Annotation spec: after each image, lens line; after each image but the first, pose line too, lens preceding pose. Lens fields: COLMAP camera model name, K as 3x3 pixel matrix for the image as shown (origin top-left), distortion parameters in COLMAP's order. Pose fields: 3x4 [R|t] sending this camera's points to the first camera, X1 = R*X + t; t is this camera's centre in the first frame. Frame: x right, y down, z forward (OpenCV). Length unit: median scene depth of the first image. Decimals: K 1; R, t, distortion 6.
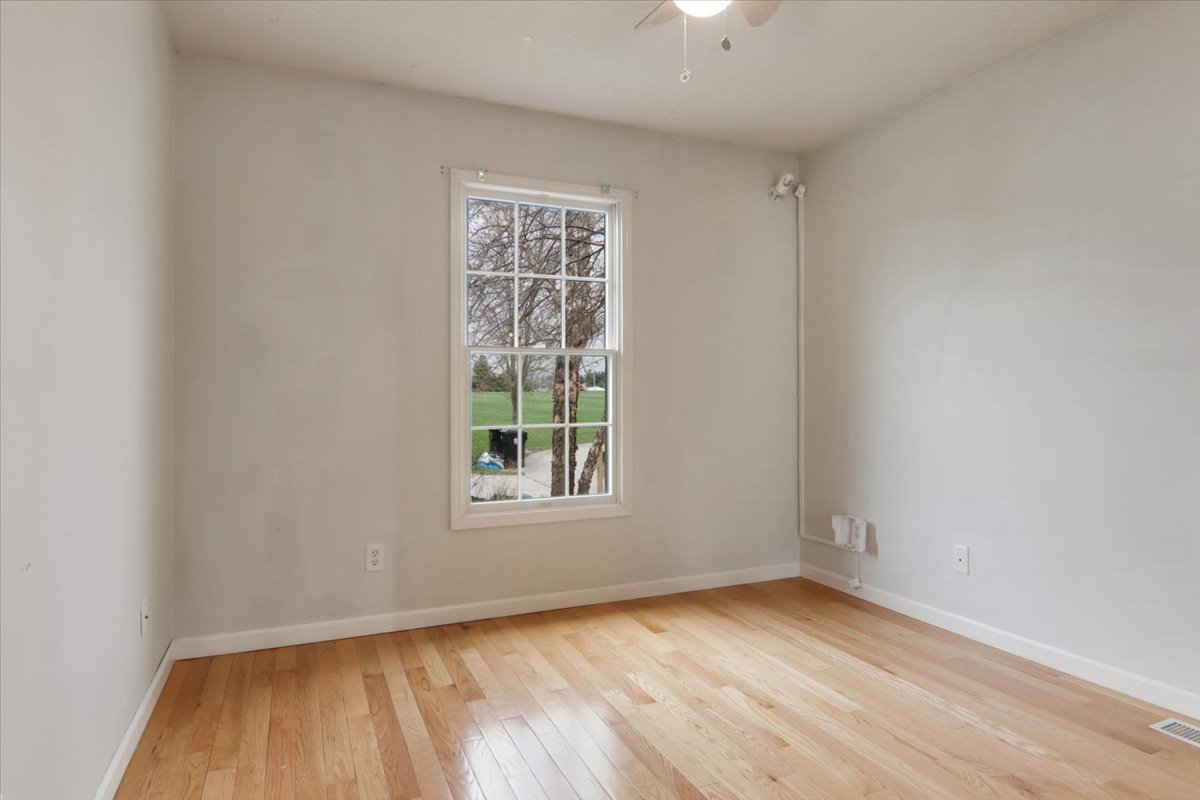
lens RADIAL K [[691.4, 0, 600.0], [0, 691.4, 400.0], [0, 0, 1]] dist [-0.000162, -0.000061]
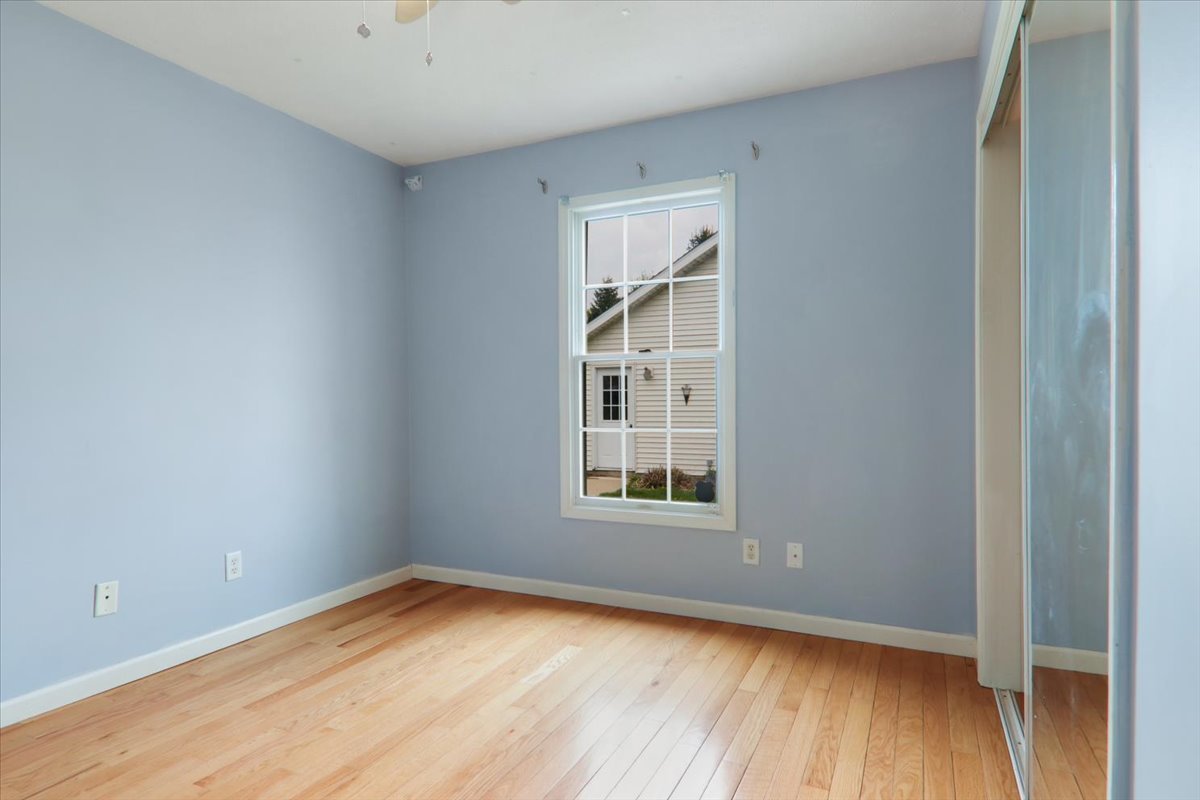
lens RADIAL K [[691.4, 0, 600.0], [0, 691.4, 400.0], [0, 0, 1]] dist [-0.000162, -0.000061]
pose [[0.661964, 0.004974, -0.749520, 0.668295], [-0.005558, 0.999983, 0.001727, -0.007916], [0.749515, 0.003022, 0.661980, 0.284374]]
